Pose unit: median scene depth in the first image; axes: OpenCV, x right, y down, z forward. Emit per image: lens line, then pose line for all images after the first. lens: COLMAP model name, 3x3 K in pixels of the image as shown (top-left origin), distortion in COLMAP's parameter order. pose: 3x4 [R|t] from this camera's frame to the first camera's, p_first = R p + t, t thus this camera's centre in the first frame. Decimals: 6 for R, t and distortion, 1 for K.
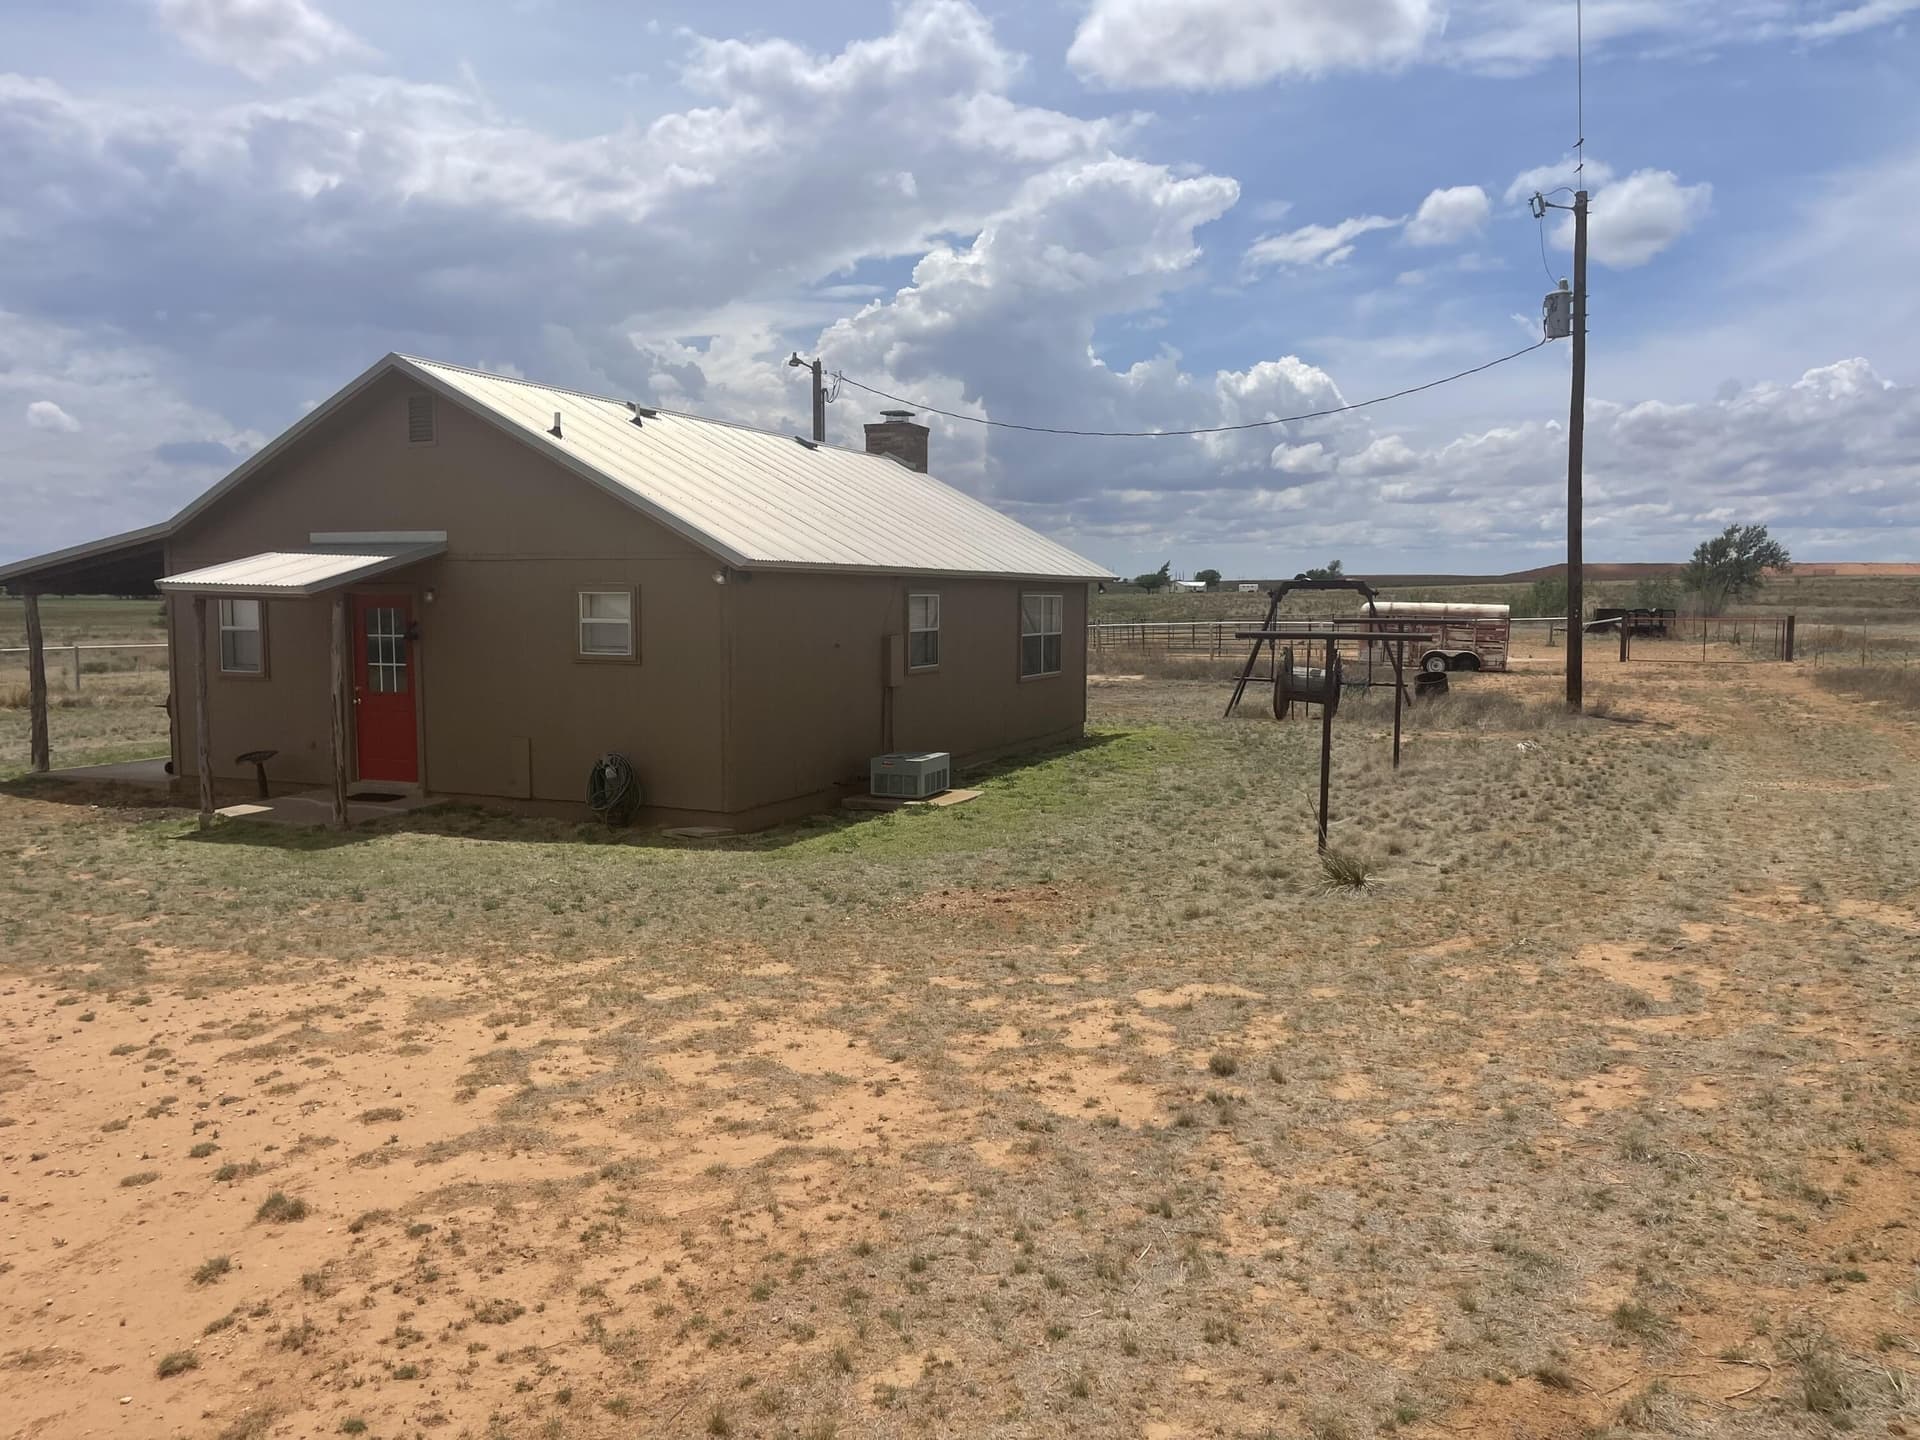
lens RADIAL K [[1426.7, 0, 936.1], [0, 1426.7, 712.6], [0, 0, 1]] dist [0.046102, -0.043685]
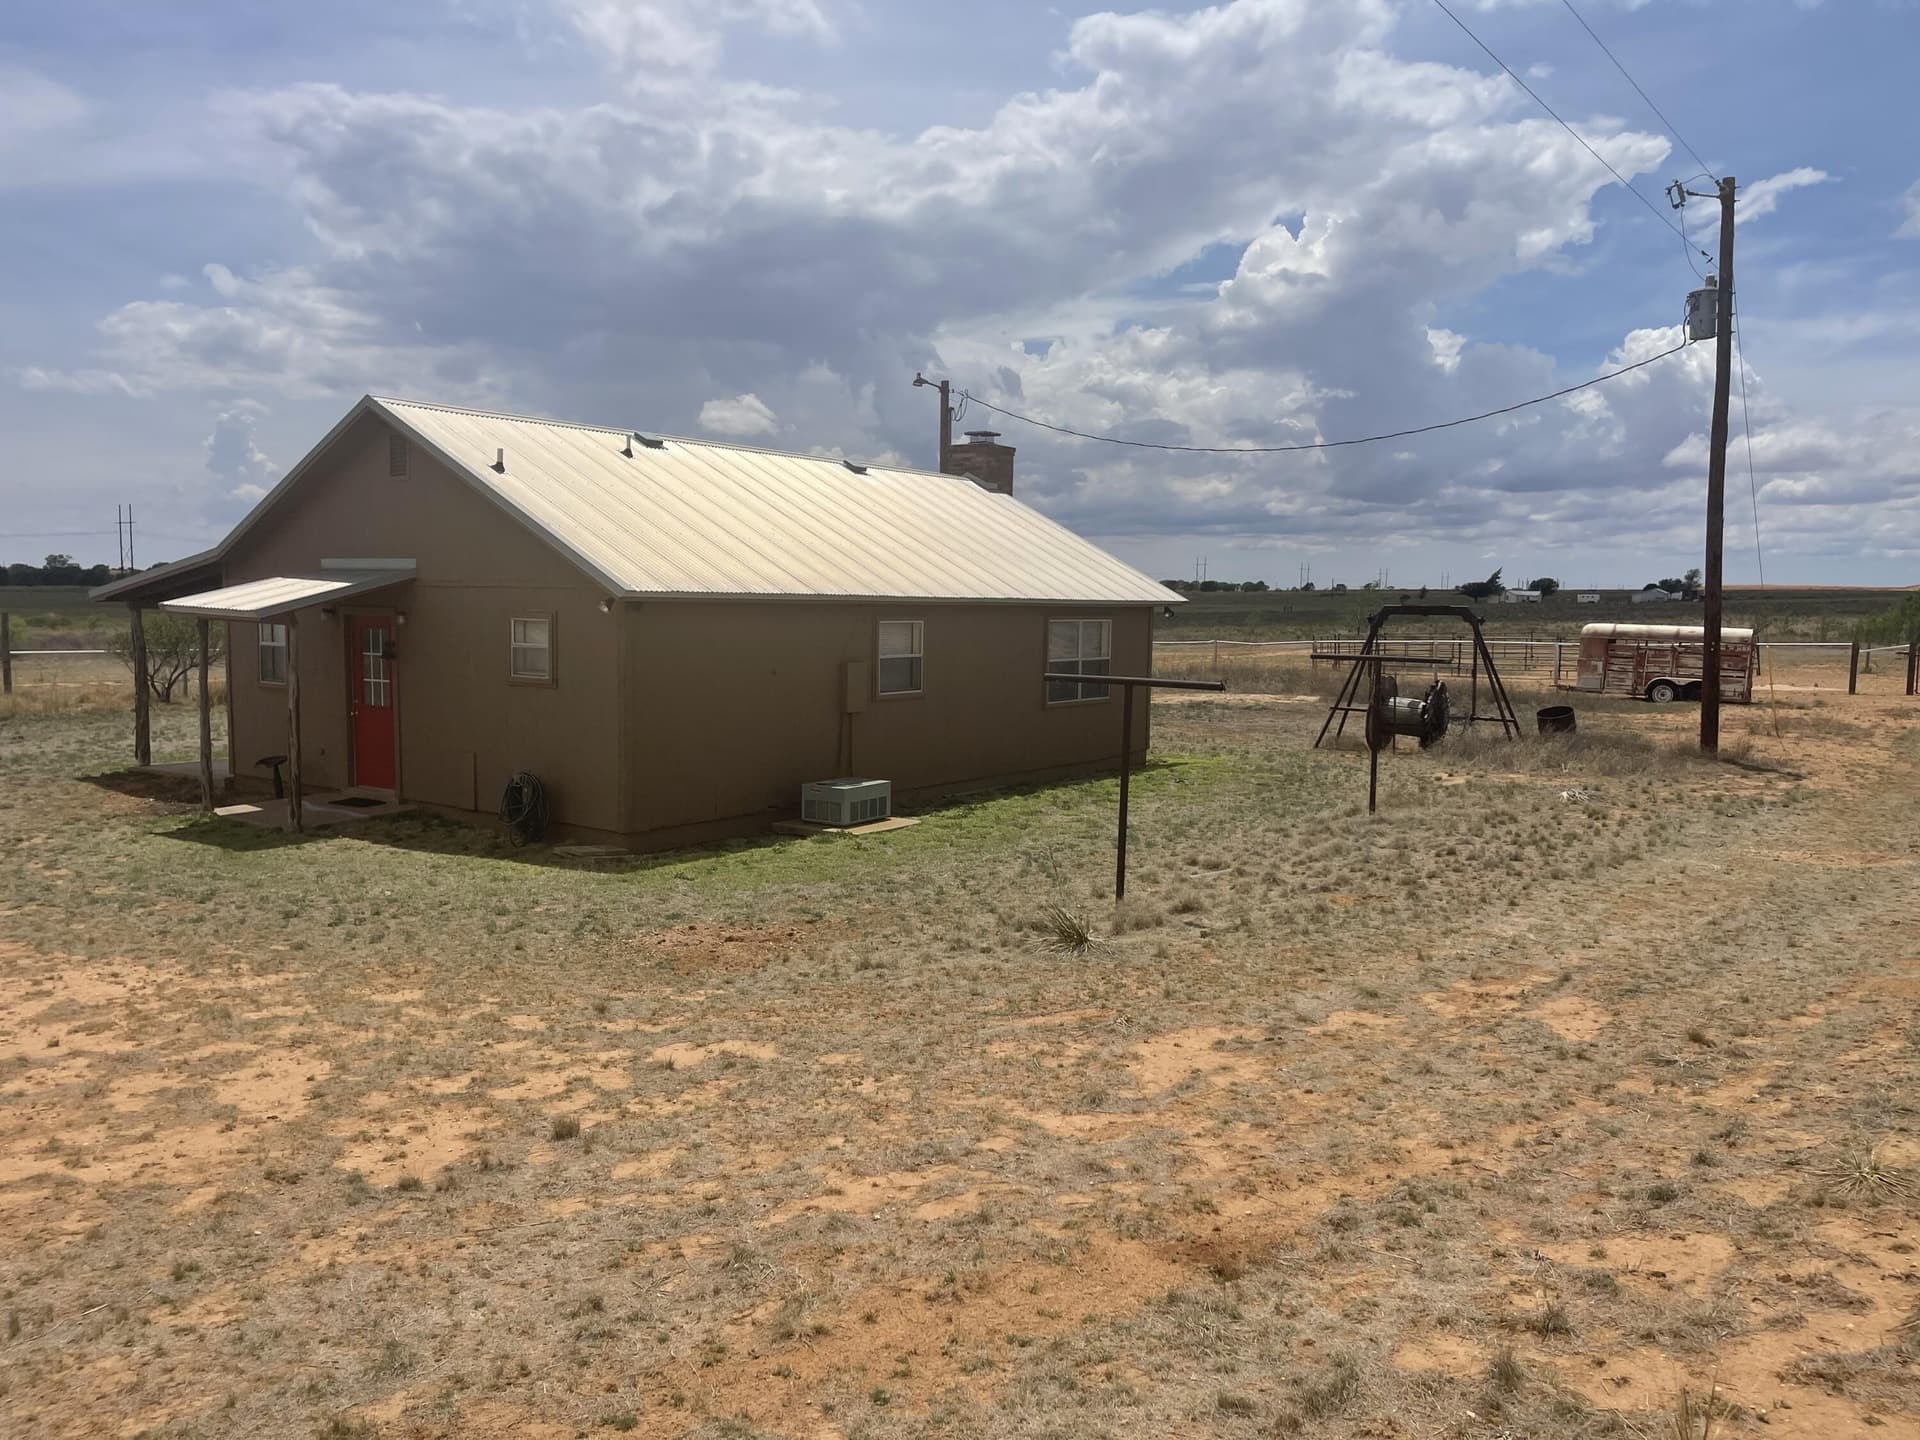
lens RADIAL K [[1426.7, 0, 953.9], [0, 1426.7, 718.5], [0, 0, 1]] dist [0.046102, -0.043685]
pose [[0.976529, 0.029224, -0.213395, 0.286896], [-0.028972, 0.999571, 0.004309, -0.023011], [0.213430, 0.001975, 0.976956, 0.032022]]
